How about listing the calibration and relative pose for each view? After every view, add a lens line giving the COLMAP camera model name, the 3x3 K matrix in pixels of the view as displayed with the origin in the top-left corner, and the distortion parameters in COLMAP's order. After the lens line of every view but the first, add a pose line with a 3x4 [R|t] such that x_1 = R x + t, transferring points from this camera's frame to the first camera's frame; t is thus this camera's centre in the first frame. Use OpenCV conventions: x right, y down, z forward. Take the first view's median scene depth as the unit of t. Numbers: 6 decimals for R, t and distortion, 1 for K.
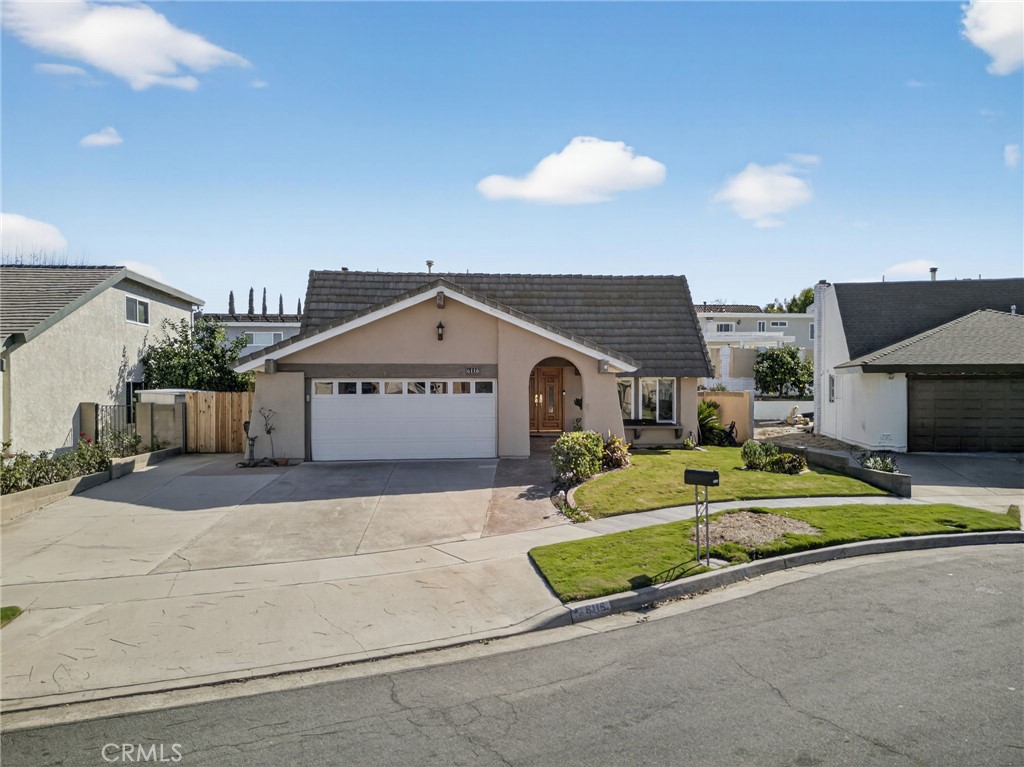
lens RADIAL K [[725.8, 0, 516.5], [0, 725.8, 388.0], [0, 0, 1]] dist [0.066073, -0.065175]
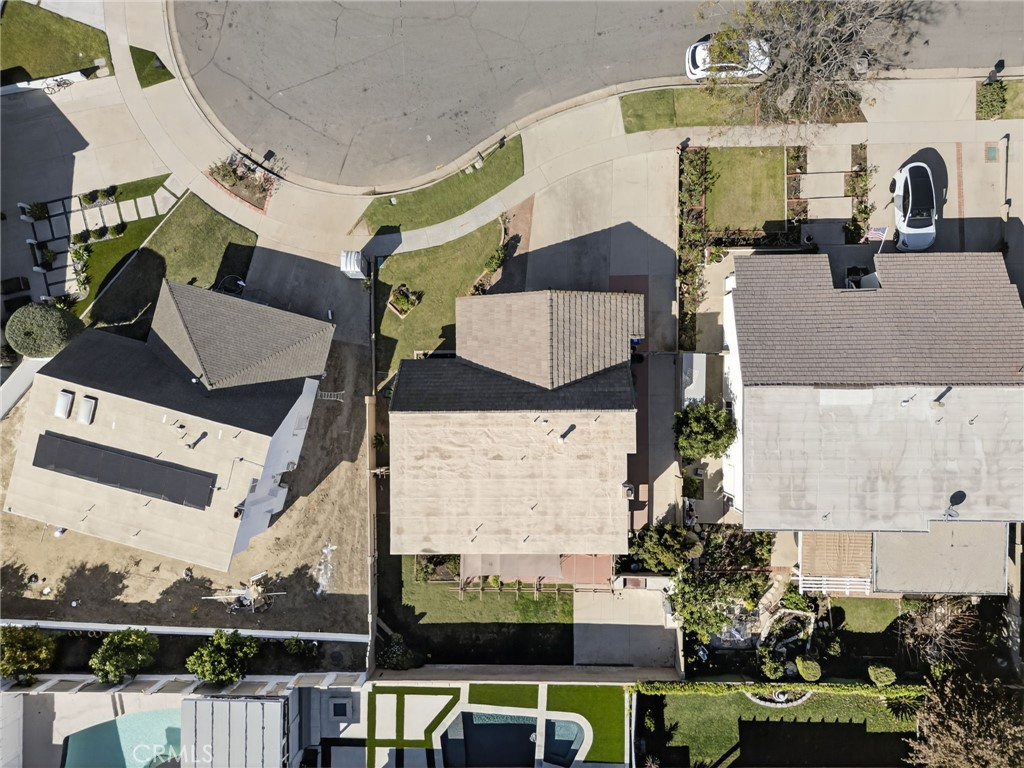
lens RADIAL K [[718.8, 0, 513.9], [0, 718.8, 377.5], [0, 0, 1]] dist [0.070721, -0.069154]
pose [[-0.996069, -0.081077, 0.035690, -0.092346], [0.039381, -0.044389, 0.998238, -2.144410], [-0.079350, 0.995719, 0.047408, 1.107188]]
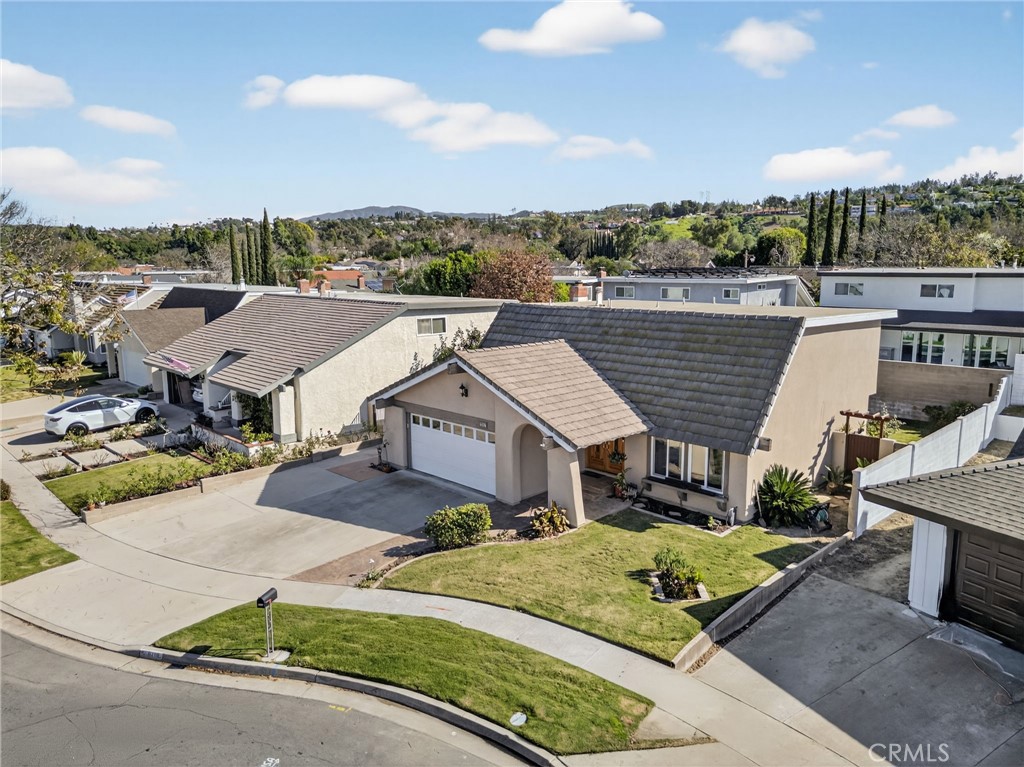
lens RADIAL K [[718.8, 0, 513.9], [0, 718.8, 377.0], [0, 0, 1]] dist [0.070721, -0.069154]
pose [[0.627702, 0.120173, -0.769122, 0.896693], [0.006573, 0.987159, 0.159606, -0.297275], [0.778426, -0.105240, 0.618851, 0.298345]]
